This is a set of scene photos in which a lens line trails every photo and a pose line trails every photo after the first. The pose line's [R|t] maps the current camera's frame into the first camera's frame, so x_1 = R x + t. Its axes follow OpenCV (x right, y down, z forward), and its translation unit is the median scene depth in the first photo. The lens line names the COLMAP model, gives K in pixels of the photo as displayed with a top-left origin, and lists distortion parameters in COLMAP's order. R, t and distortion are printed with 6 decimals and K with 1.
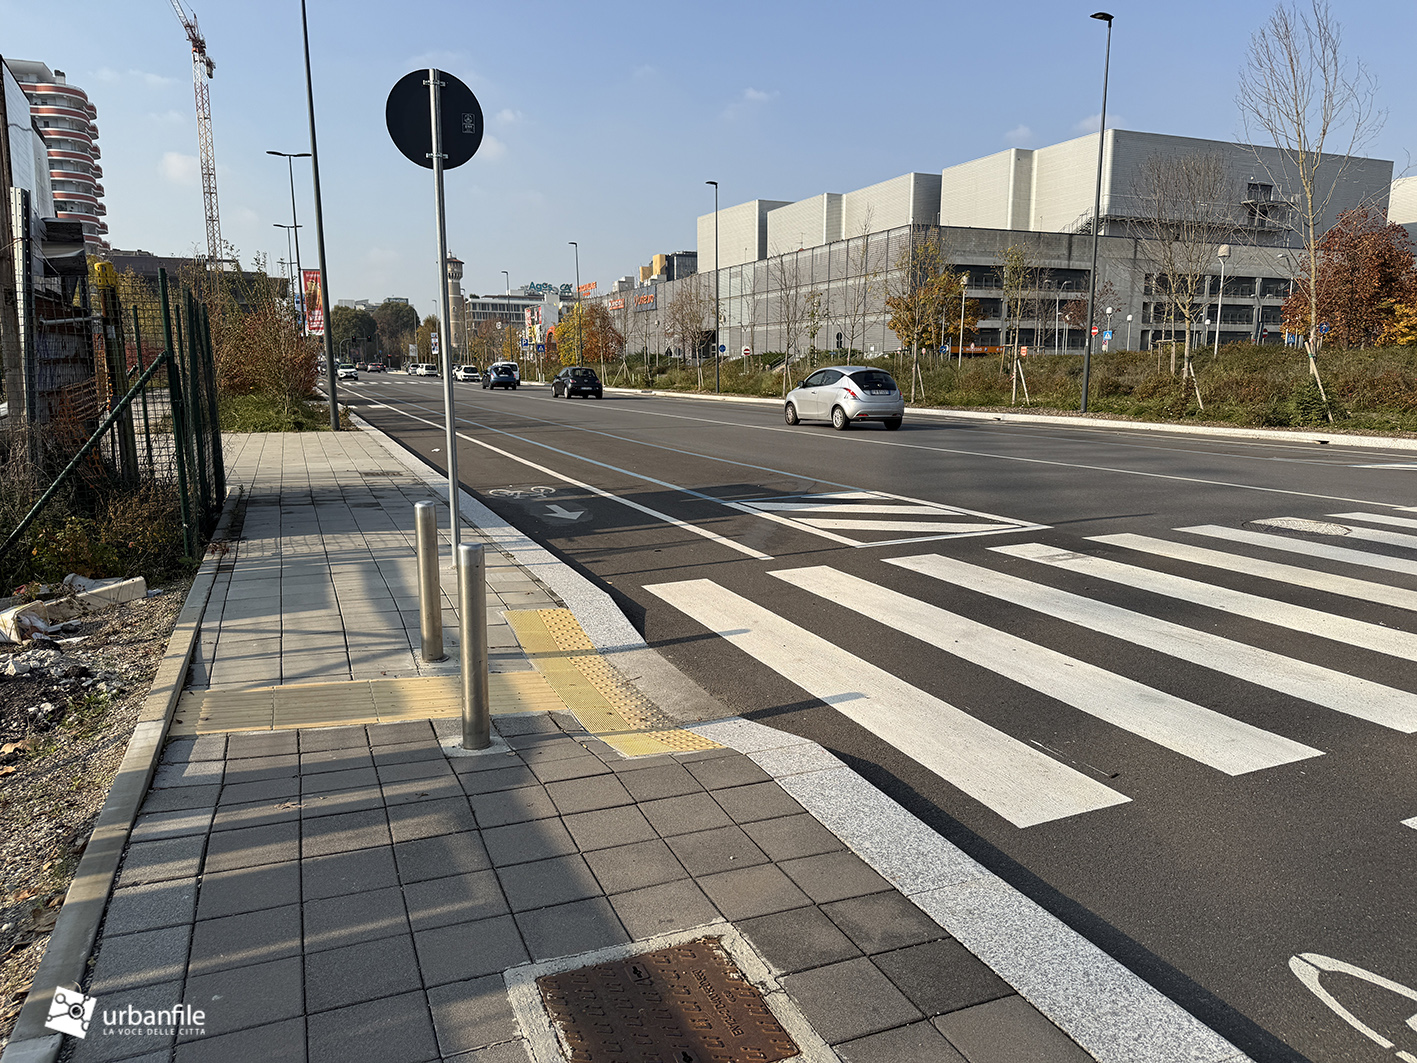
lens RADIAL K [[995.7, 0, 703.6], [0, 995.7, 536.8], [0, 0, 1]] dist [0.005970, -0.003407]
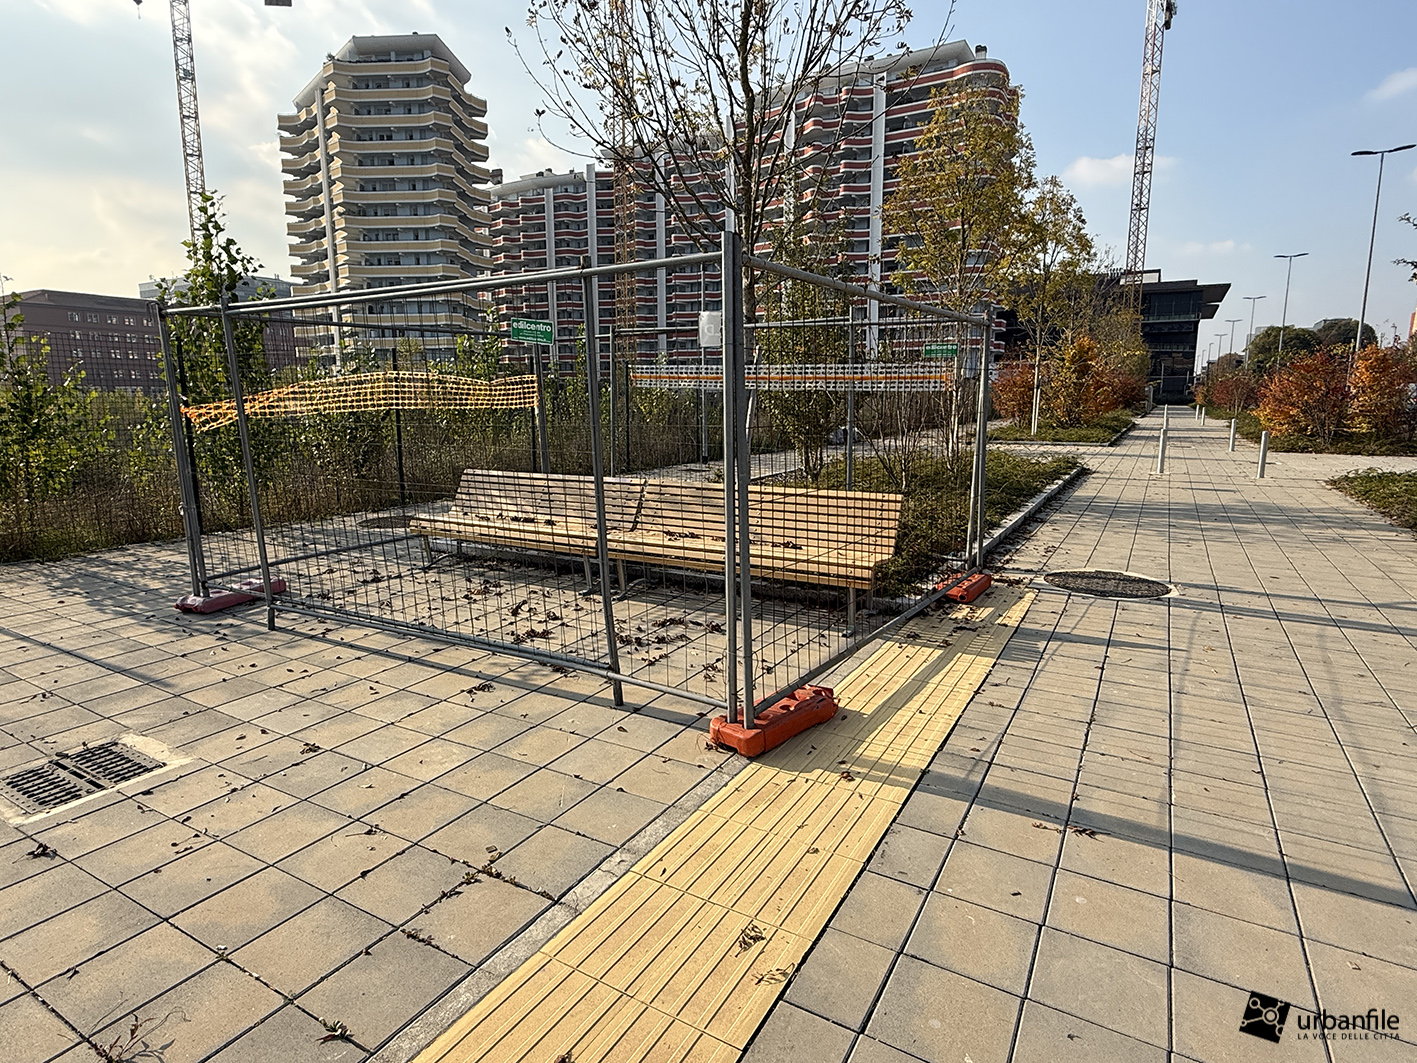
lens RADIAL K [[795.2, 0, 707.1], [0, 795.2, 525.0], [0, 0, 1]] dist [-0.008986, -0.001133]
pose [[0.612761, 0.120716, -0.780994, -0.221737], [-0.131982, 0.990017, 0.049471, -0.074268], [0.779169, 0.072763, 0.622576, 0.438979]]
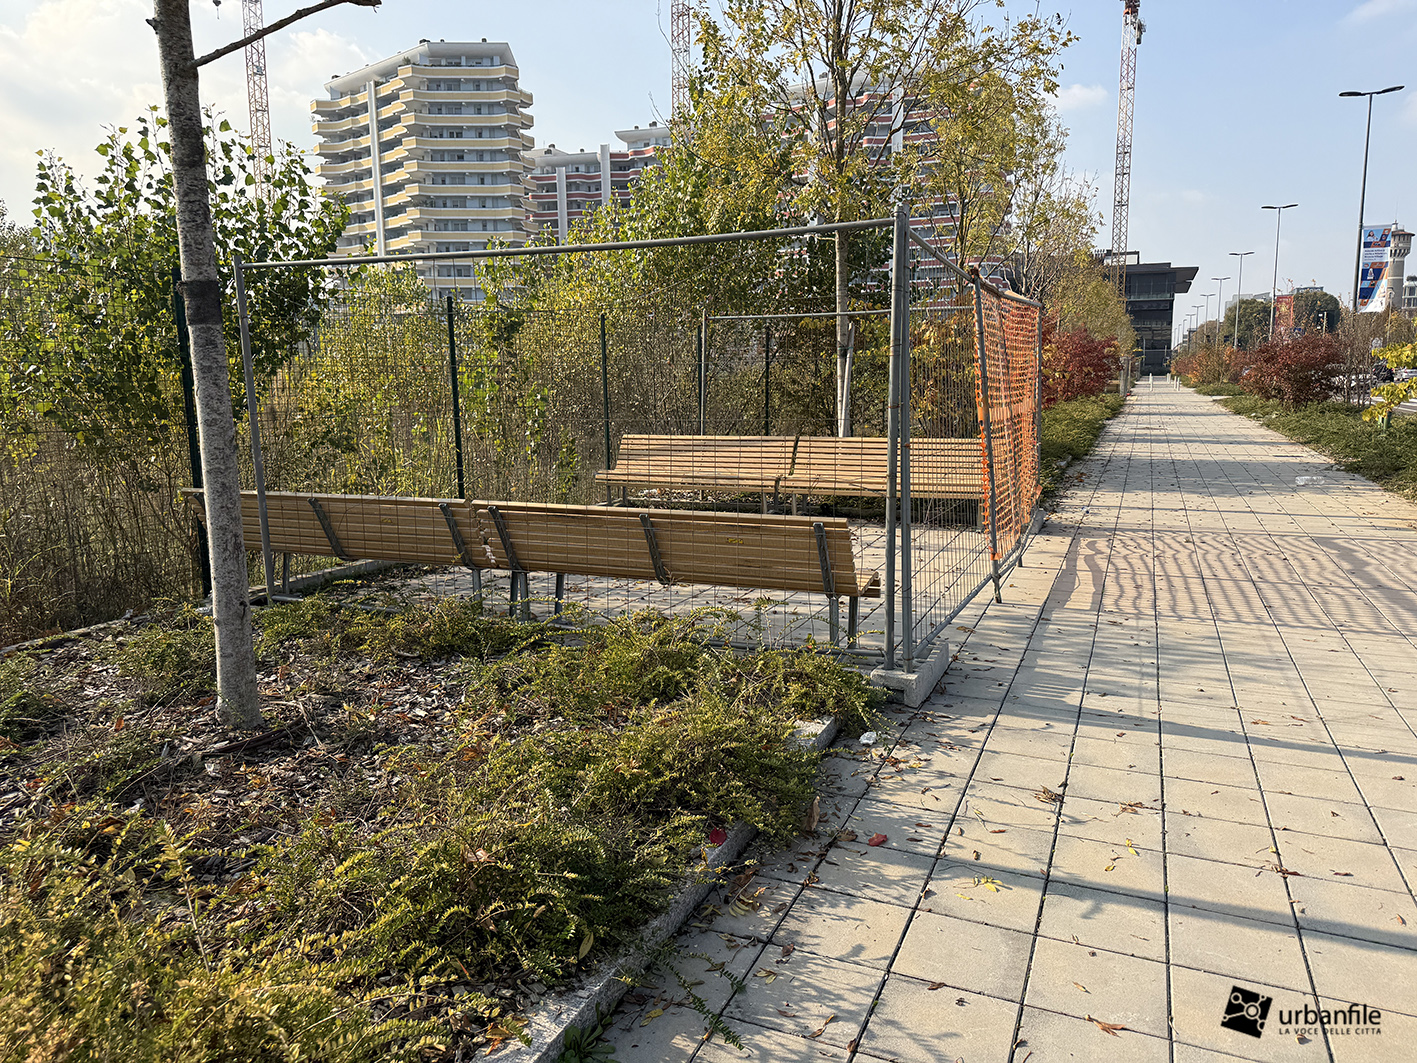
lens RADIAL K [[995.7, 0, 703.6], [0, 995.7, 536.8], [0, 0, 1]] dist [0.005970, -0.003407]
pose [[0.692275, 0.105949, -0.713814, -0.103840], [-0.109518, 0.993131, 0.041193, -0.026820], [0.713275, 0.049659, 0.699123, 0.161108]]
